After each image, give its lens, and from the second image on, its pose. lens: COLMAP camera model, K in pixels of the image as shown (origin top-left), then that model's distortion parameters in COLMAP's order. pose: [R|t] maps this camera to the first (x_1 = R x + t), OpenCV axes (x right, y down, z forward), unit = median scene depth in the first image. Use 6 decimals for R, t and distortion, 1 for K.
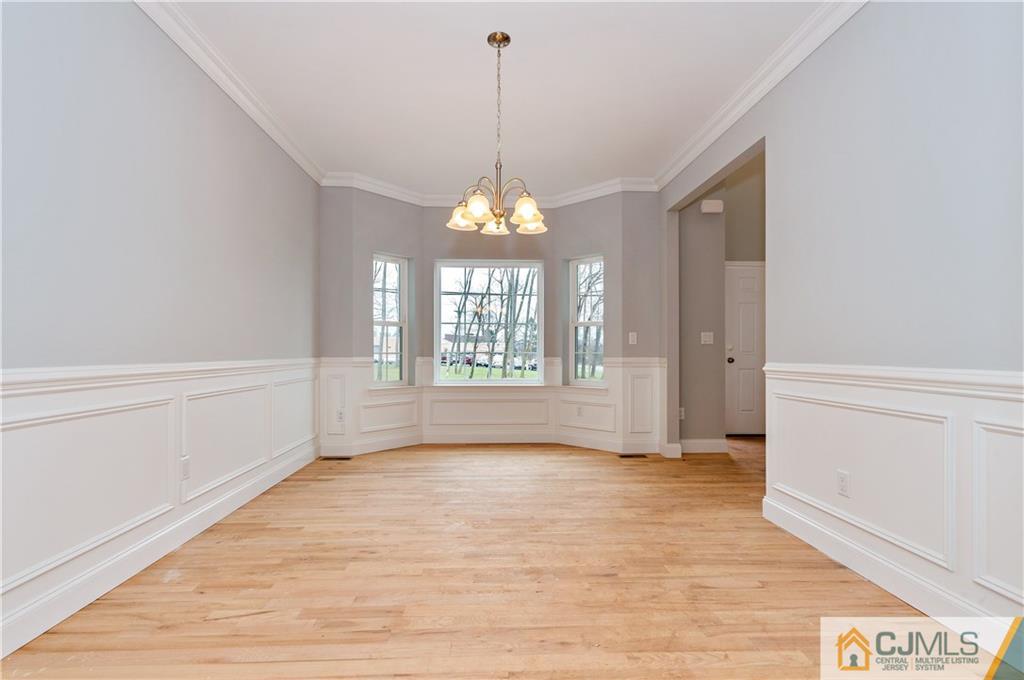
lens RADIAL K [[483.6, 0, 503.4], [0, 483.6, 345.5], [0, 0, 1]] dist [0.017348, -0.004483]
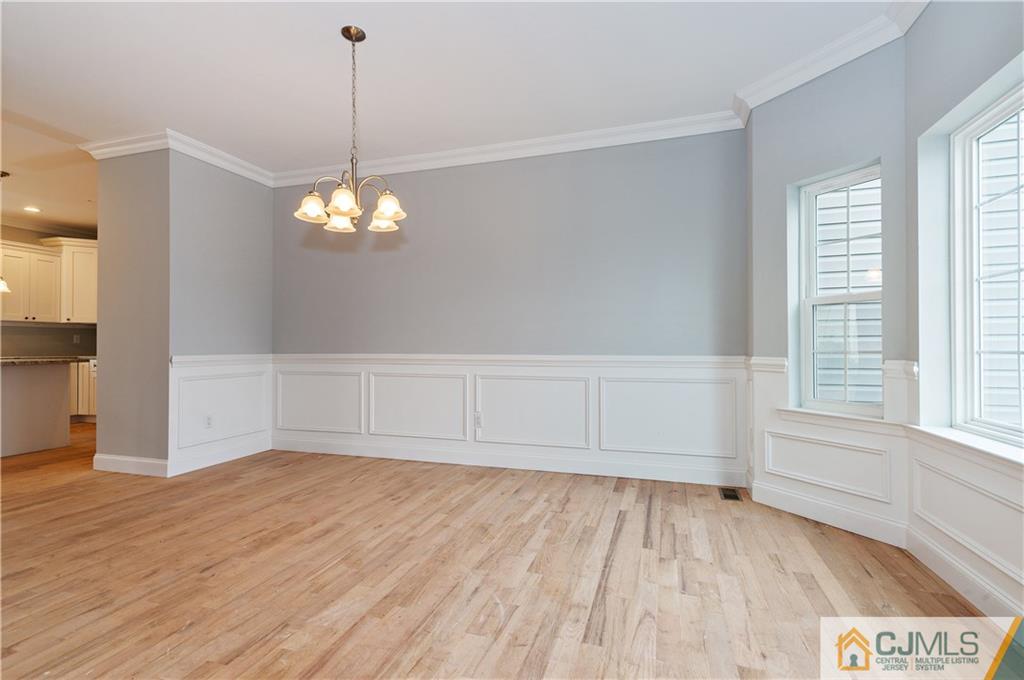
lens RADIAL K [[483.6, 0, 512.9], [0, 483.6, 341.5], [0, 0, 1]] dist [0.017348, -0.004483]
pose [[-0.343456, -0.008245, -0.939133, 0.931870], [0.010988, 0.999858, -0.012796, 0.015122], [0.939105, -0.014714, -0.343316, 1.898128]]
